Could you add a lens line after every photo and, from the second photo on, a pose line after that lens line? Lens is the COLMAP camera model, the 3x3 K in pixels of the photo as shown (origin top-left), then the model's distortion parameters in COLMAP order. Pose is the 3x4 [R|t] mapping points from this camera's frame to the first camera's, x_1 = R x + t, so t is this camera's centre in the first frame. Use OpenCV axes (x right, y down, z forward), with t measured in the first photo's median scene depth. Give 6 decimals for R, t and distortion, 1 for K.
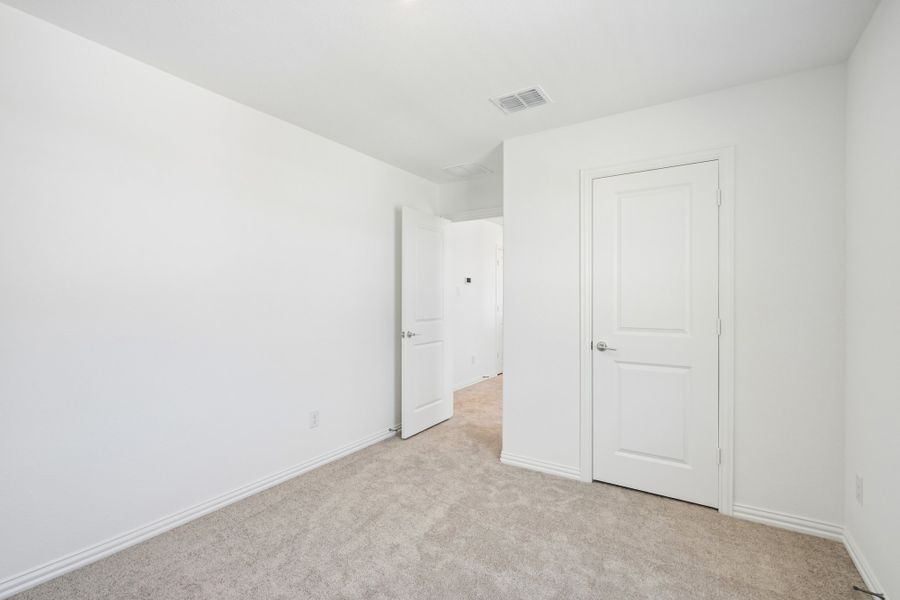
lens RADIAL K [[413.6, 0, 448.1], [0, 413.6, 299.1], [0, 0, 1]] dist [-0.000968, -0.000032]
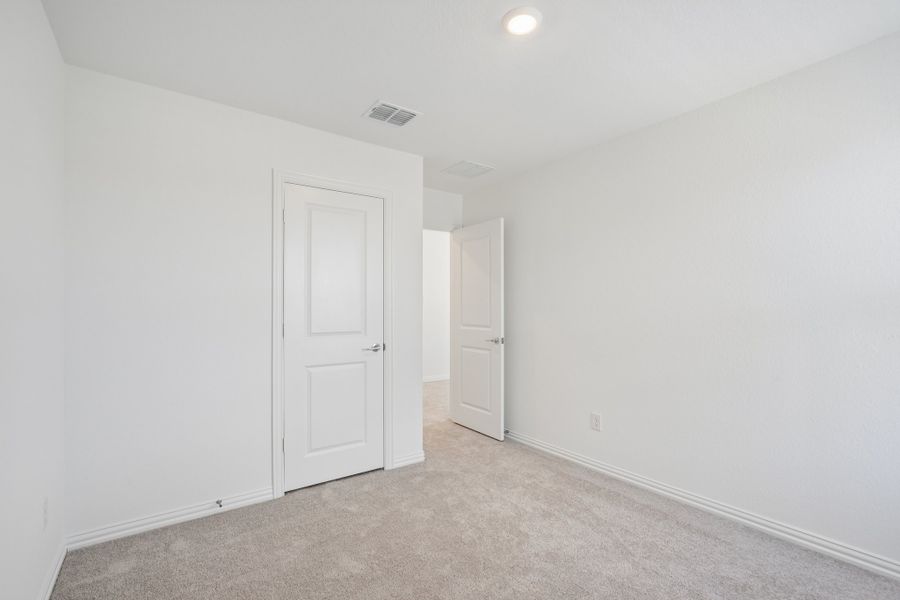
lens RADIAL K [[413.6, 0, 452.0], [0, 413.6, 300.4], [0, 0, 1]] dist [-0.000968, -0.000032]
pose [[0.372236, 0.016334, 0.927994, -0.471357], [0.007789, 0.999755, -0.020721, 0.009739], [-0.928105, 0.014941, 0.372017, 0.300523]]
